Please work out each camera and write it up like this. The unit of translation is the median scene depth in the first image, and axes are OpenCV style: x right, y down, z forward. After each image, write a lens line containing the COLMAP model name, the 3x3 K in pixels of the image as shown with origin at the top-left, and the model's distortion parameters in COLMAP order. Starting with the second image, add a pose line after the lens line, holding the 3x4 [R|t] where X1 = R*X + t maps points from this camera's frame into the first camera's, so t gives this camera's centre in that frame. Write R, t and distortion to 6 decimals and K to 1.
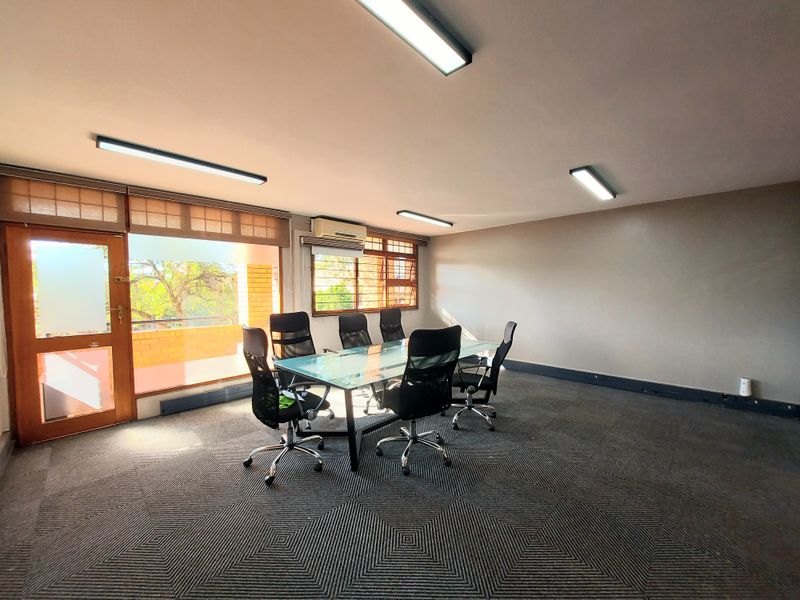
lens RADIAL K [[317.6, 0, 397.9], [0, 317.6, 304.5], [0, 0, 1]] dist [-0.001287, -0.000058]
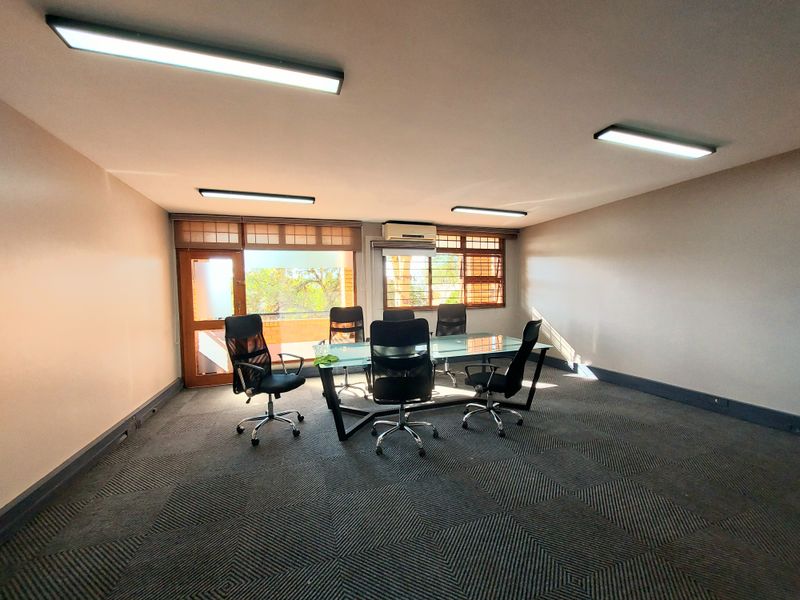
lens RADIAL K [[317.6, 0, 397.9], [0, 317.6, 304.5], [0, 0, 1]] dist [-0.001287, -0.000058]
pose [[0.894881, 0.006751, -0.446253, 0.277537], [-0.006007, 0.999977, 0.003082, 0.008335], [0.446264, -0.000077, 0.894902, 0.023679]]
